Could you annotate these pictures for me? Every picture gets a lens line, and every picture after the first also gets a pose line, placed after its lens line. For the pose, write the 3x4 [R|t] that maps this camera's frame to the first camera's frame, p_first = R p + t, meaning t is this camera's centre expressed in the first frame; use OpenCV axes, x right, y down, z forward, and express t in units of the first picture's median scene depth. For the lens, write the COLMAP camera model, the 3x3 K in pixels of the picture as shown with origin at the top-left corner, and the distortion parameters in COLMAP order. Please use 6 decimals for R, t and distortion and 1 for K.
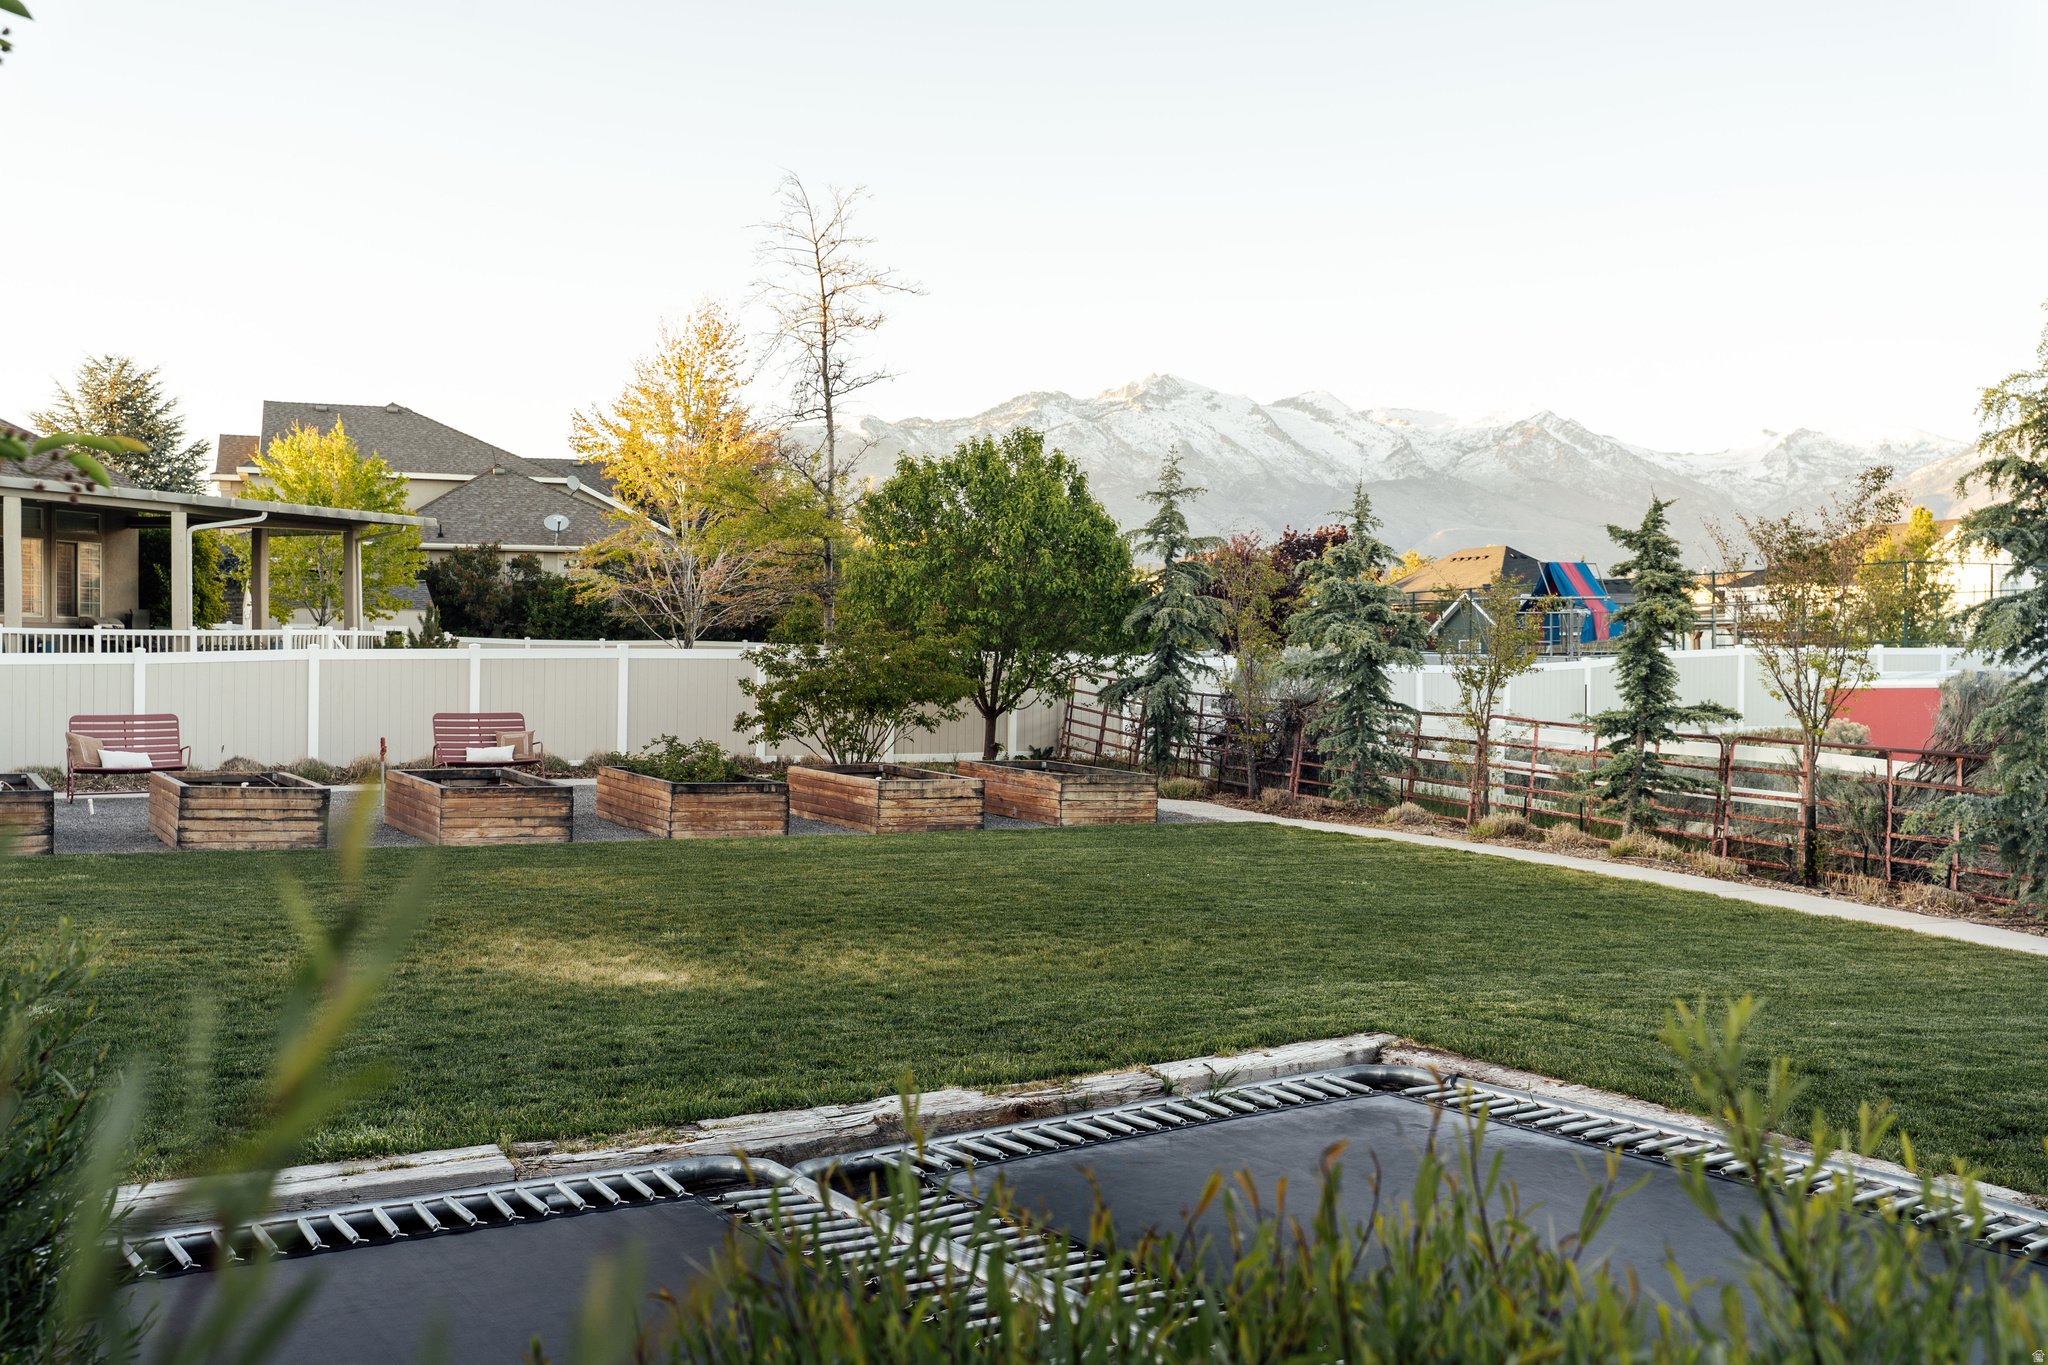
lens RADIAL K [[1970.3, 0, 1021.8], [0, 1970.3, 680.9], [0, 0, 1]] dist [0.022585, 0.000000]
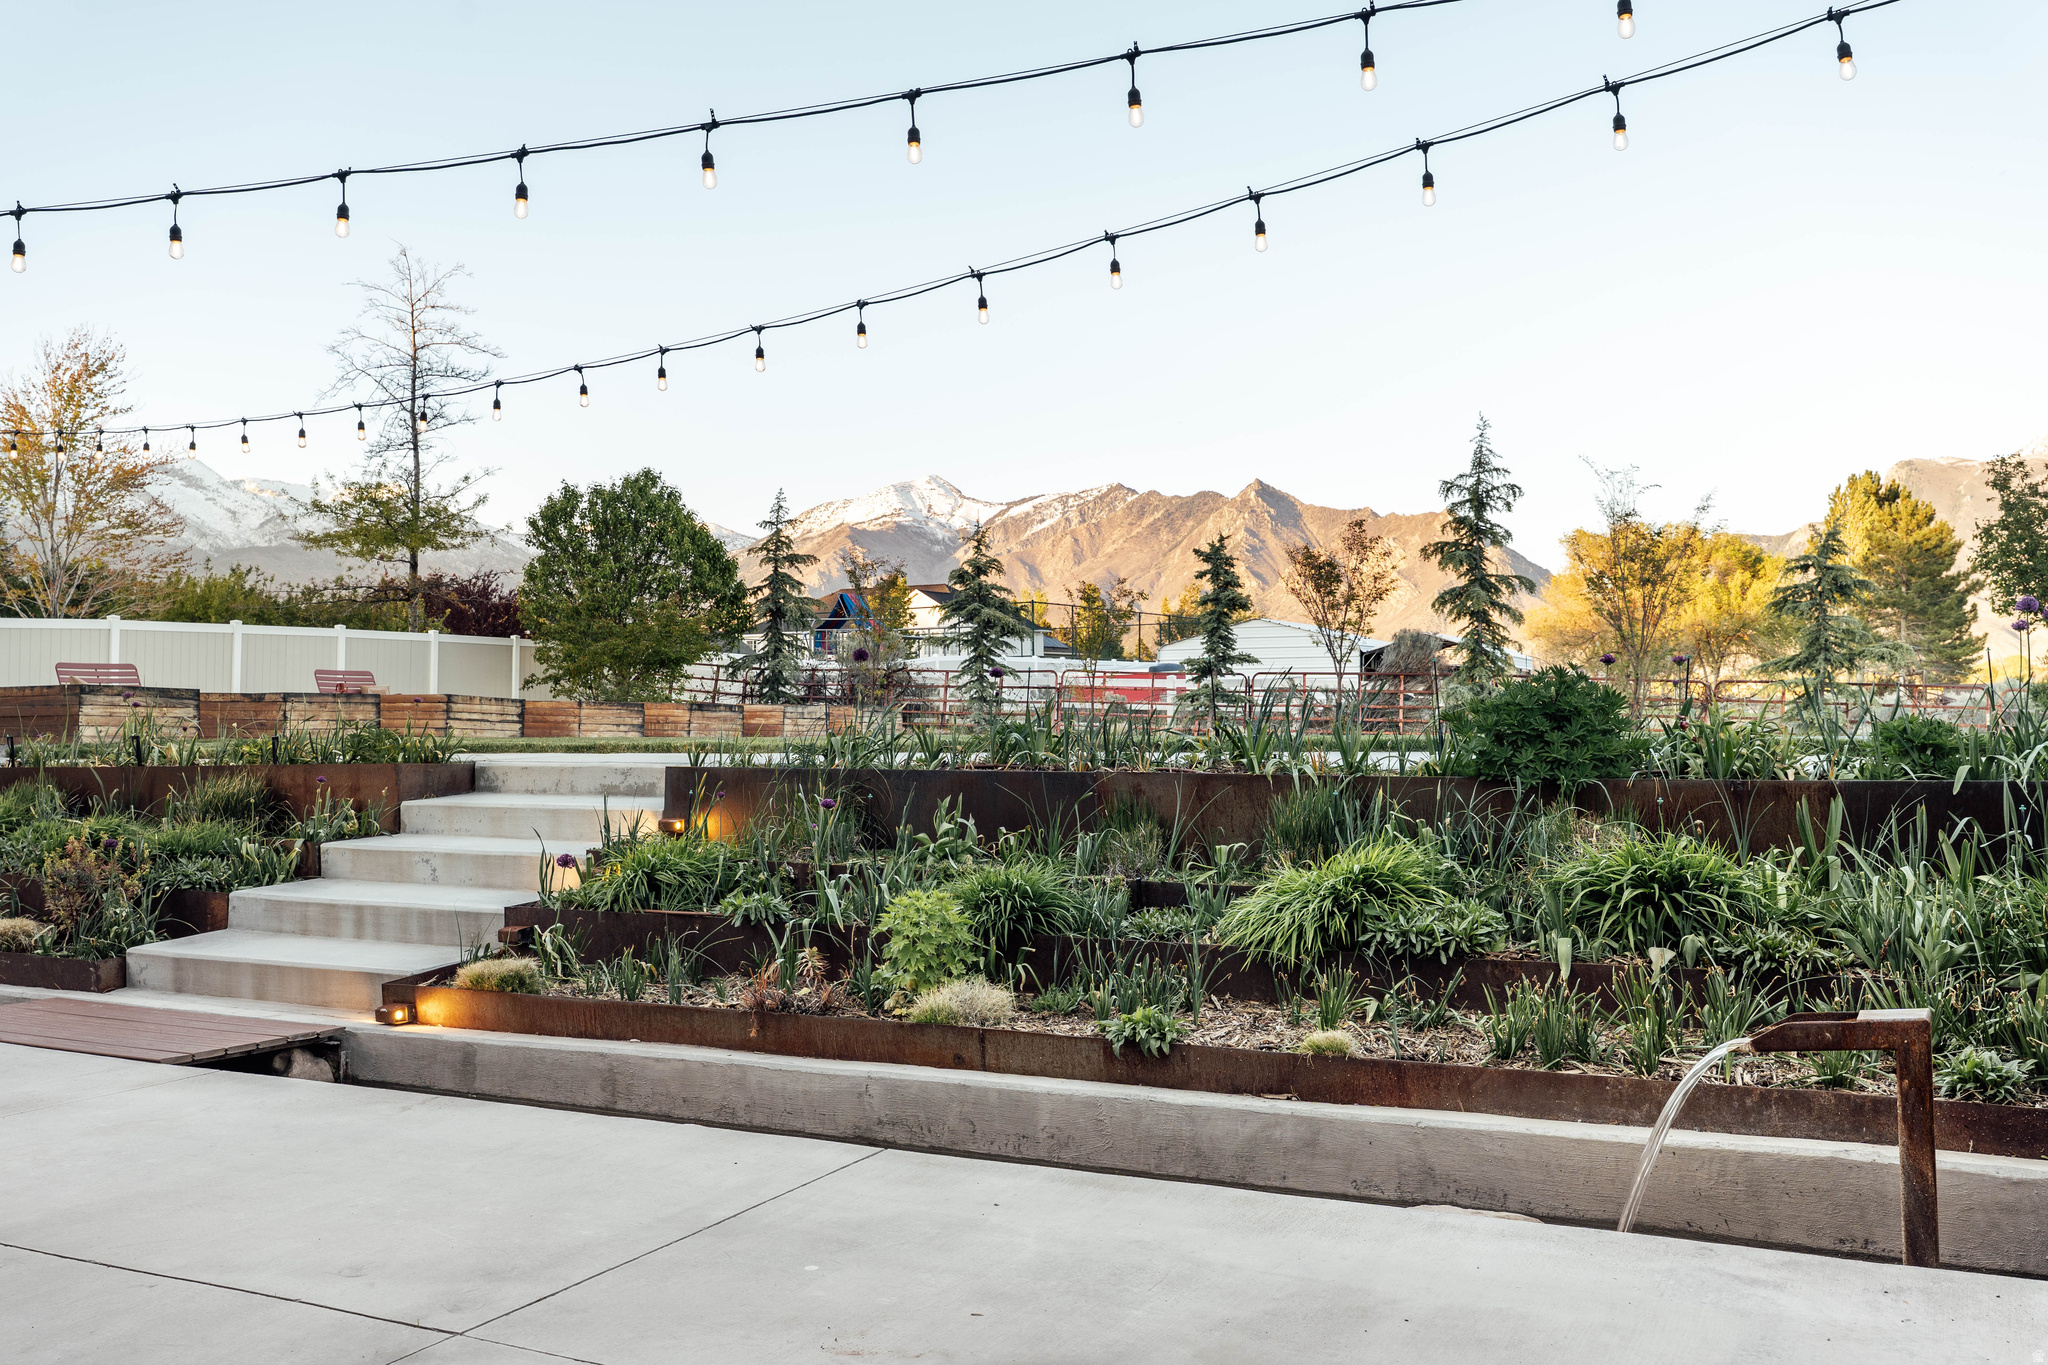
lens RADIAL K [[1718.3, 0, 1026.6], [0, 1718.3, 677.6], [0, 0, 1]] dist [-0.002603, 0.006733]
pose [[0.826531, 0.002007, 0.562887, -0.650199], [0.015189, 0.999550, -0.025867, 0.067581], [-0.562686, 0.029930, 0.826129, -0.130574]]
